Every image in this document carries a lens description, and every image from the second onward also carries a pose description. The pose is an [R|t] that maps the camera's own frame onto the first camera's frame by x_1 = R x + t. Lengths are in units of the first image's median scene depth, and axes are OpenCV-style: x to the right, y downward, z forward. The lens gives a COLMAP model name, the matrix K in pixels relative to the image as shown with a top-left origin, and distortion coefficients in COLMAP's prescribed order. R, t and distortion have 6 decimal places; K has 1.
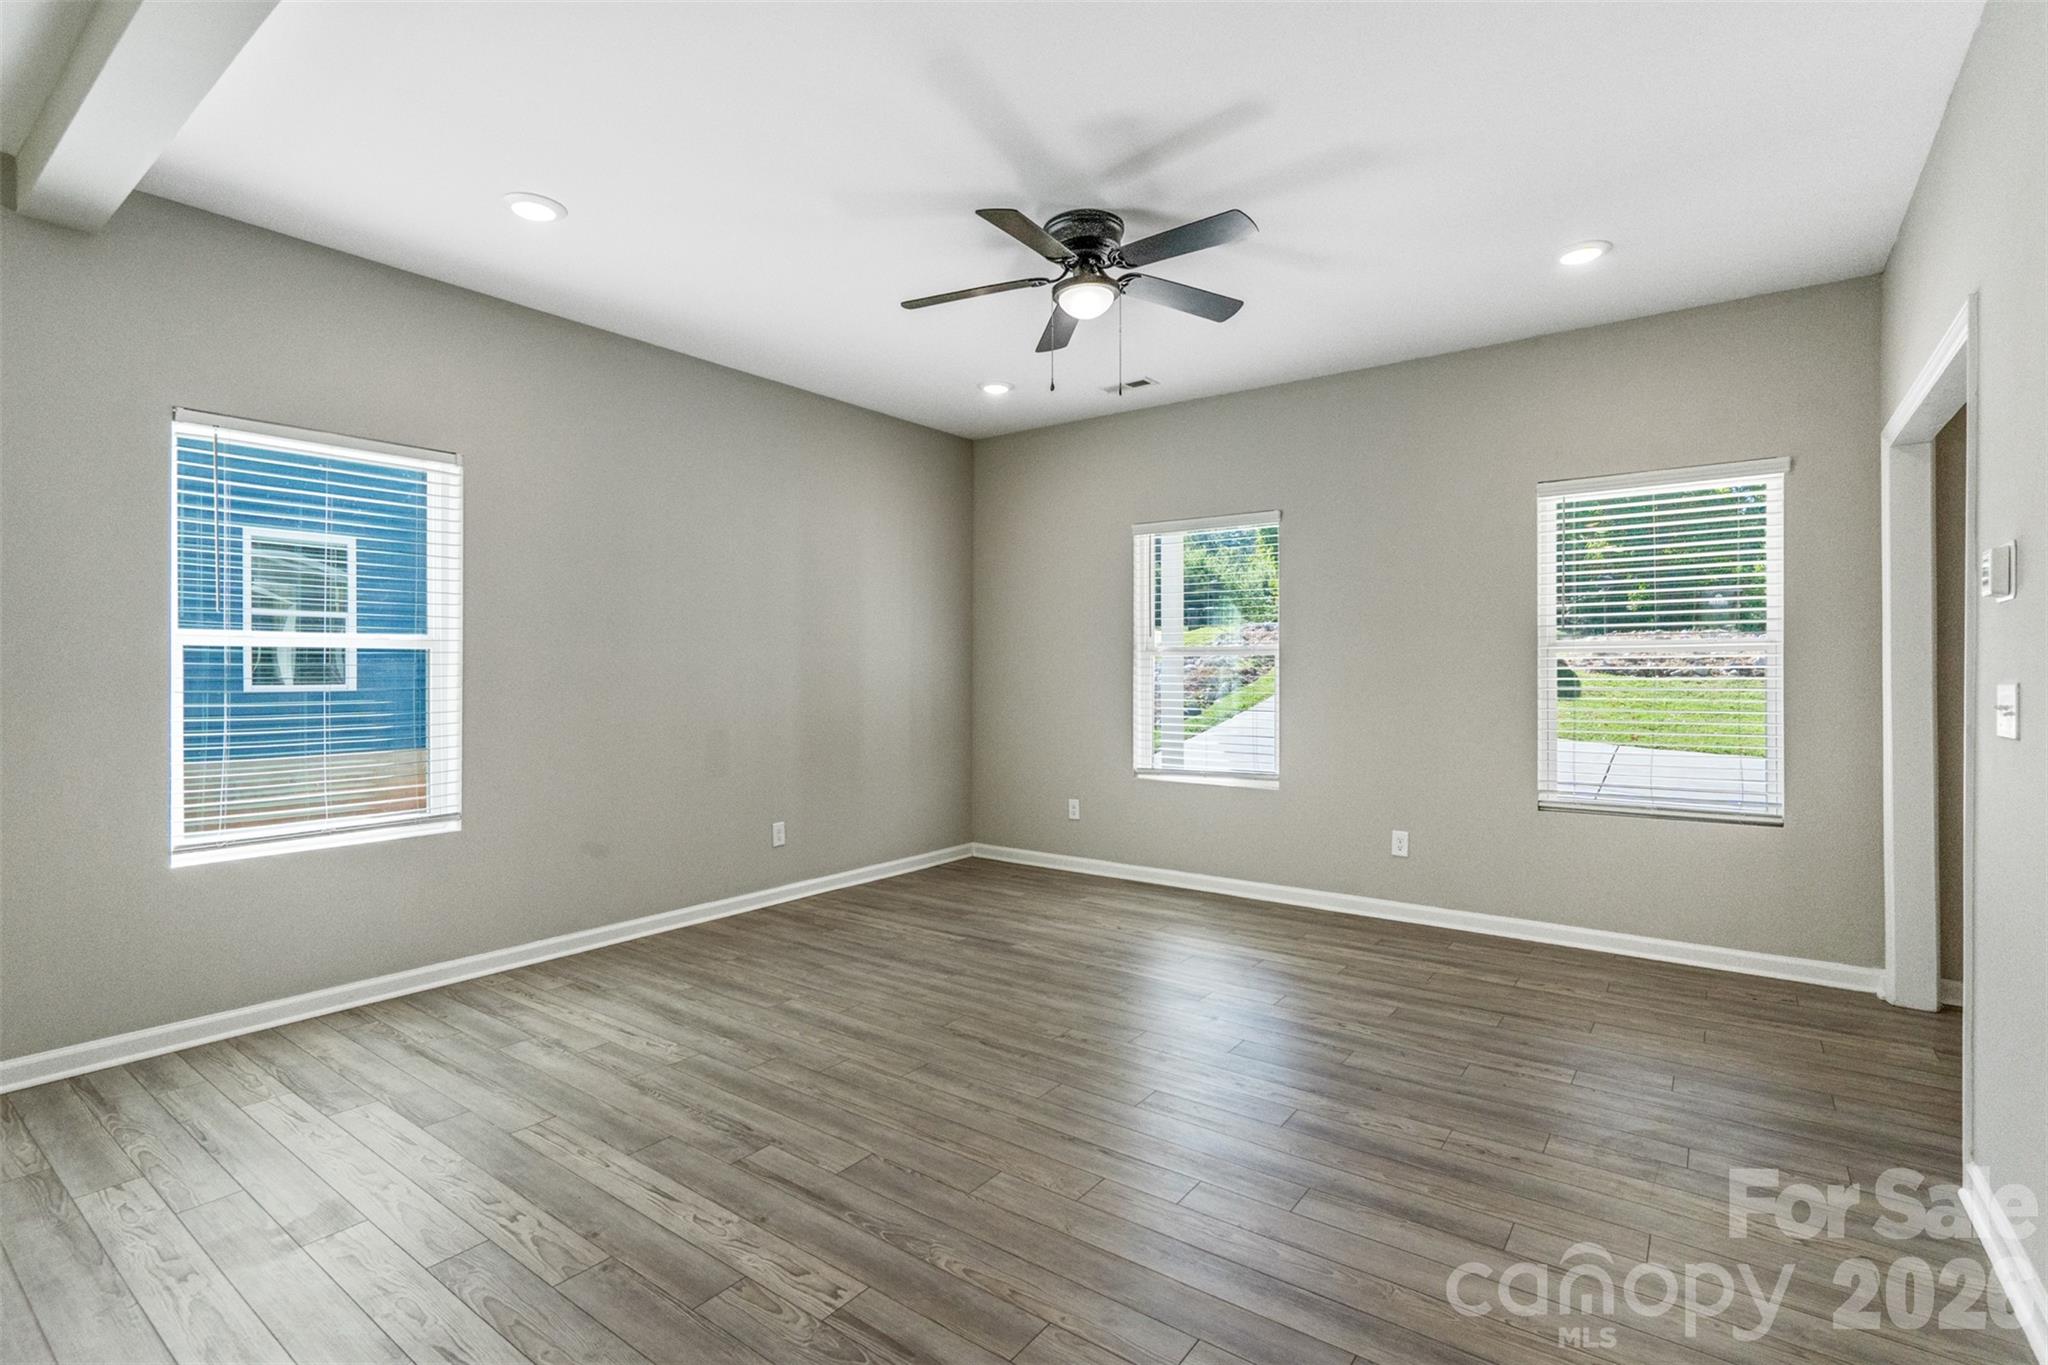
lens RADIAL K [[960.4, 0, 1021.7], [0, 960.4, 665.8], [0, 0, 1]] dist [-0.004185, 0.000096]
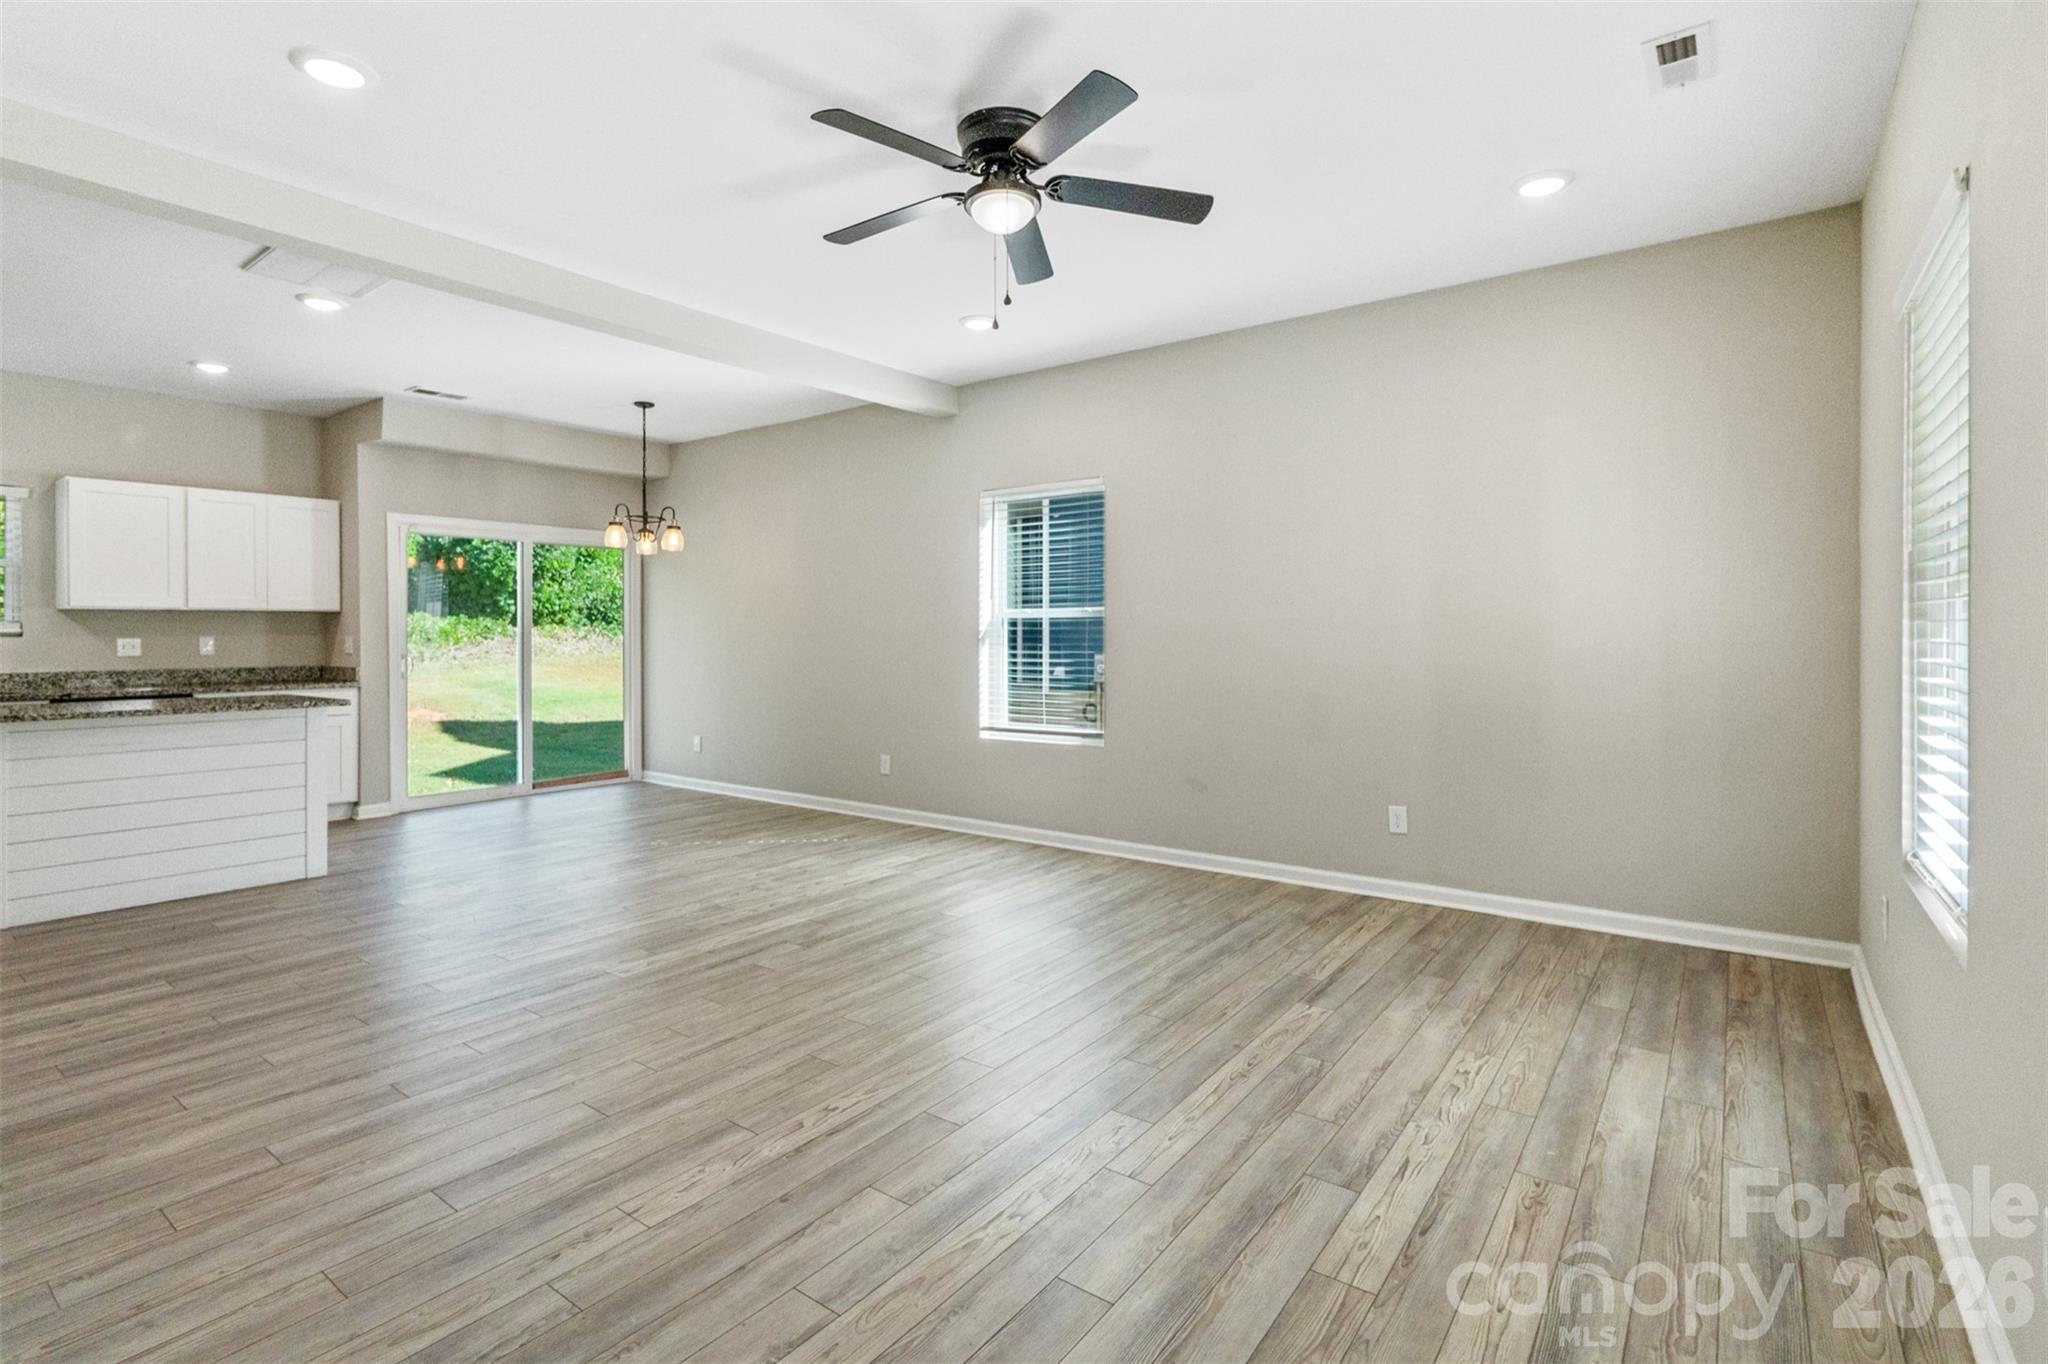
lens RADIAL K [[969.5, 0, 1015.5], [0, 969.5, 640.3], [0, 0, 1]] dist [-0.004664, -0.000864]
pose [[-0.005346, 0.007148, -0.999960, 0.882686], [0.006342, 0.999955, 0.007114, 0.006914], [0.999966, -0.006304, -0.005391, 0.944521]]
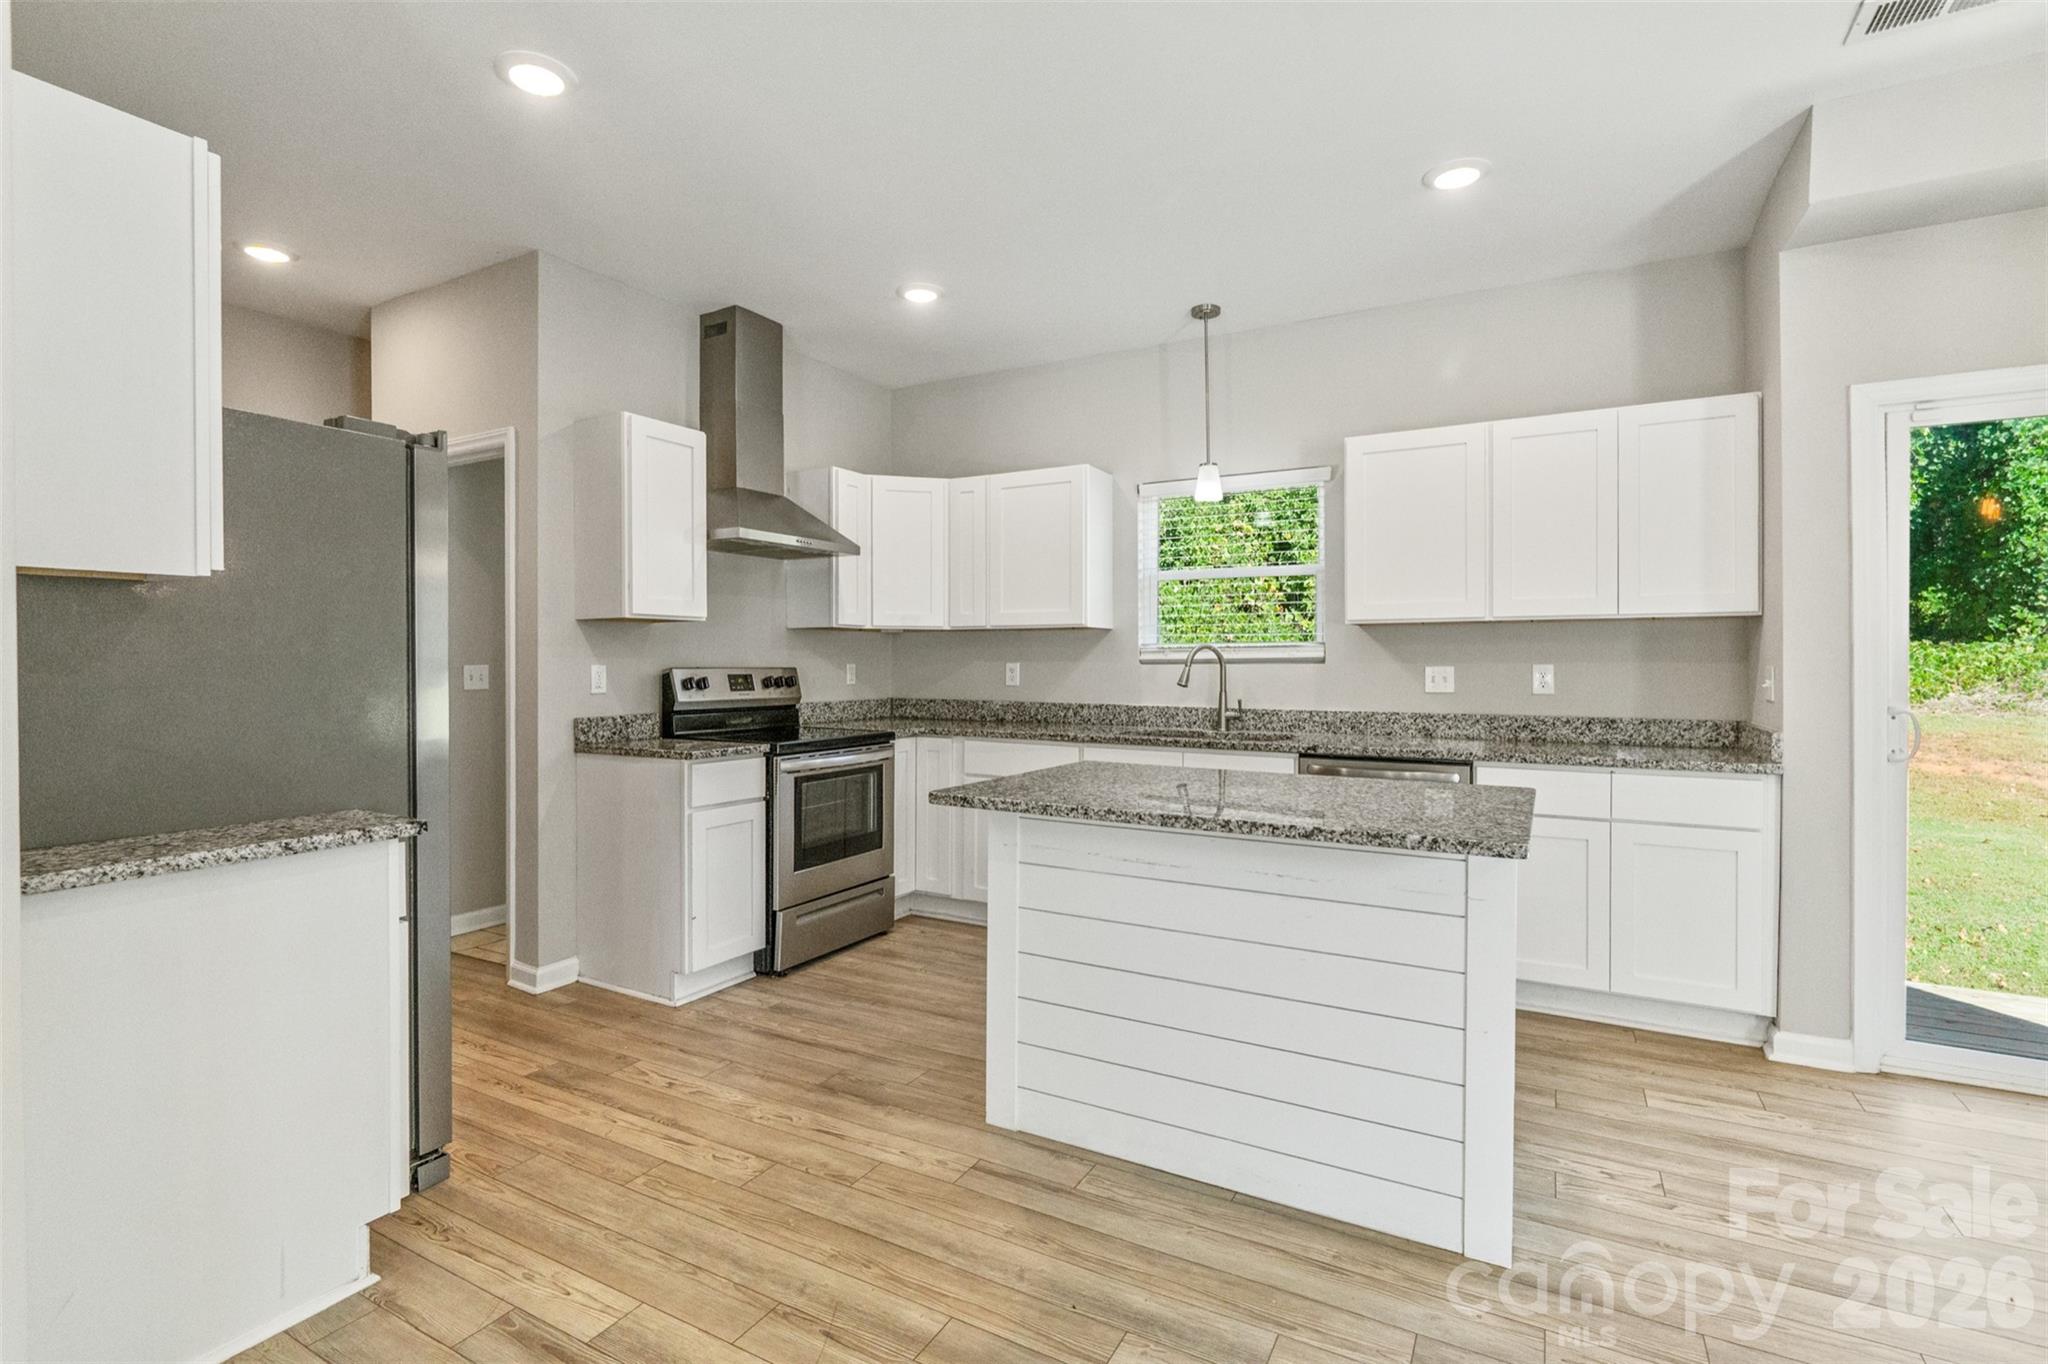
lens RADIAL K [[960.4, 0, 1021.7], [0, 960.4, 665.3], [0, 0, 1]] dist [-0.004185, 0.000096]
pose [[-0.991413, 0.000114, -0.130771, -0.158091], [0.000056, 1.000000, 0.000447, 0.003914], [0.130771, 0.000436, -0.991413, 0.446870]]
